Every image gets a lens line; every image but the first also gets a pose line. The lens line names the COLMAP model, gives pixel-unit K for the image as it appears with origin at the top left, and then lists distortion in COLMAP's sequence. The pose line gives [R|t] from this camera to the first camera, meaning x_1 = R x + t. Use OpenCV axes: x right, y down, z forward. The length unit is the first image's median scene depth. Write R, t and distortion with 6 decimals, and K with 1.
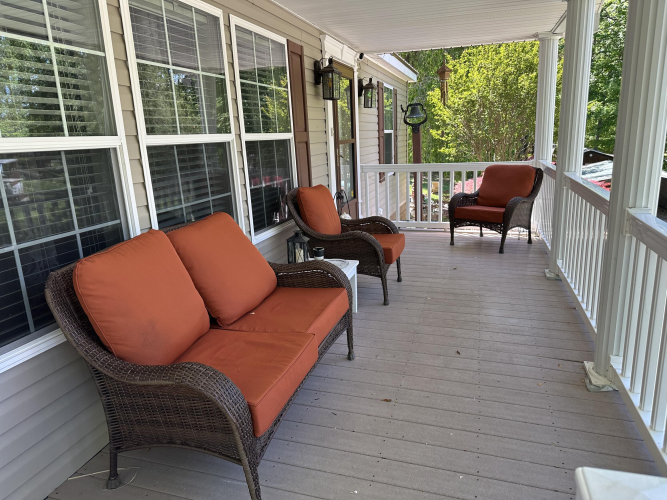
lens RADIAL K [[469.4, 0, 334.9], [0, 469.4, 242.7], [0, 0, 1]] dist [0.119077, -0.167643]
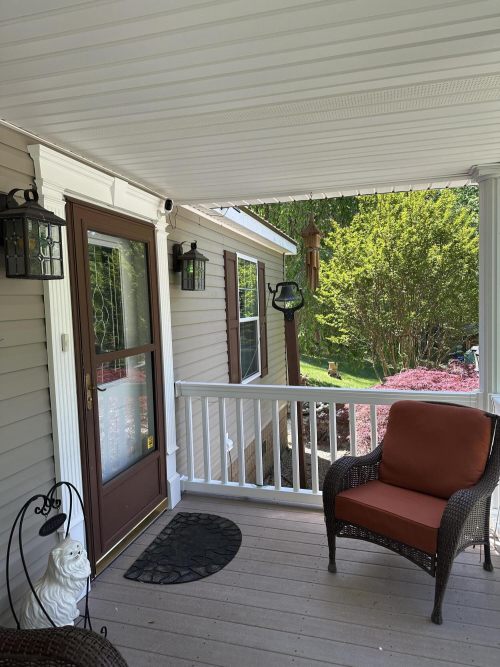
lens RADIAL K [[469.4, 0, 251.0], [0, 469.4, 336.0], [0, 0, 1]] dist [0.119077, -0.167643]
pose [[0.999650, 0.009664, 0.024642, 0.098192], [-0.005670, 0.987540, -0.157269, -0.100731], [-0.025855, 0.157074, 0.987248, 0.314891]]
